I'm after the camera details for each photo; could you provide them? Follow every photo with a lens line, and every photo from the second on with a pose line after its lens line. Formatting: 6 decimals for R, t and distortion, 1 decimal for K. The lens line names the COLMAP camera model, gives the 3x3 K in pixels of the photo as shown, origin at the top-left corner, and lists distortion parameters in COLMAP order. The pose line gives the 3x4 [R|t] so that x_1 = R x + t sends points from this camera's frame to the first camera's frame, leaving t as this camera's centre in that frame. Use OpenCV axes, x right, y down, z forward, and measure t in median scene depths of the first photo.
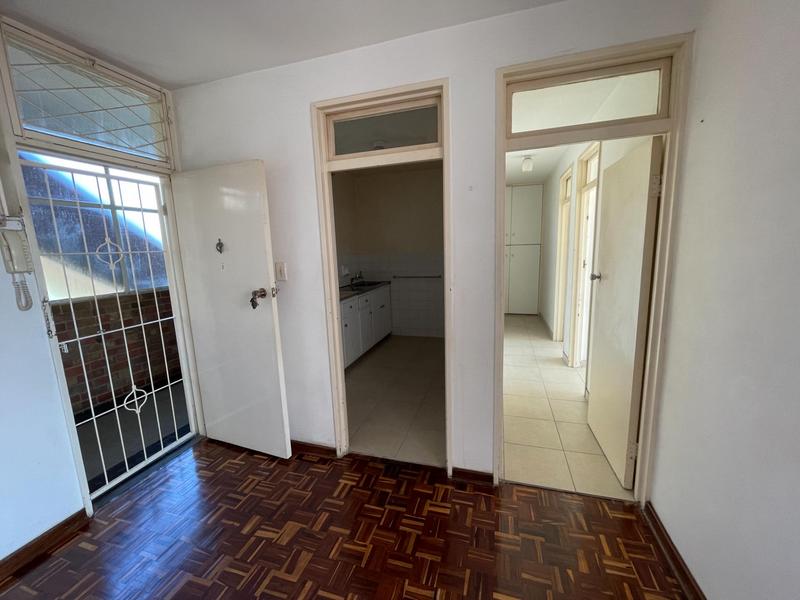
lens RADIAL K [[325.0, 0, 400.7], [0, 325.0, 299.5], [0, 0, 1]] dist [-0.003169, -0.000142]
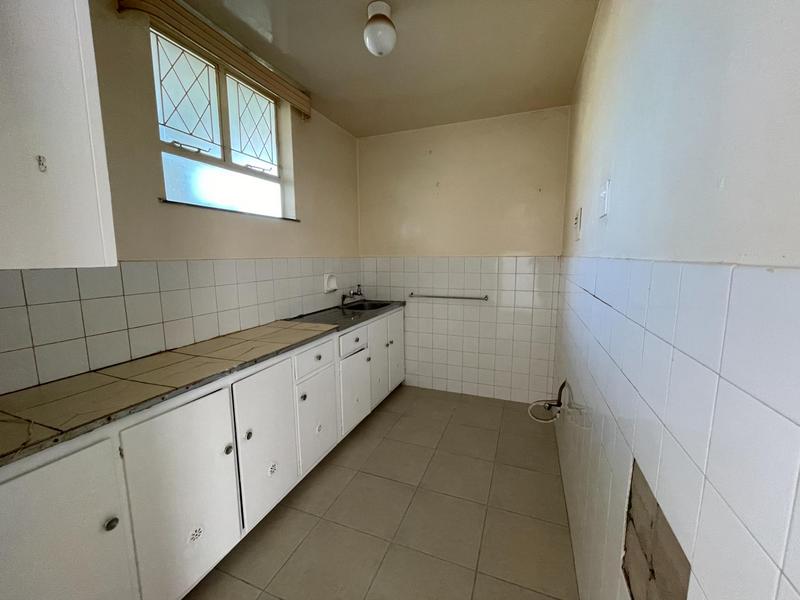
lens RADIAL K [[325.0, 0, 400.7], [0, 325.0, 299.5], [0, 0, 1]] dist [-0.003169, -0.000142]
pose [[0.996007, 0.039073, -0.080277, 0.024725], [-0.040612, 0.999019, -0.017632, -0.123693], [0.079509, 0.020822, 0.996617, 0.937097]]
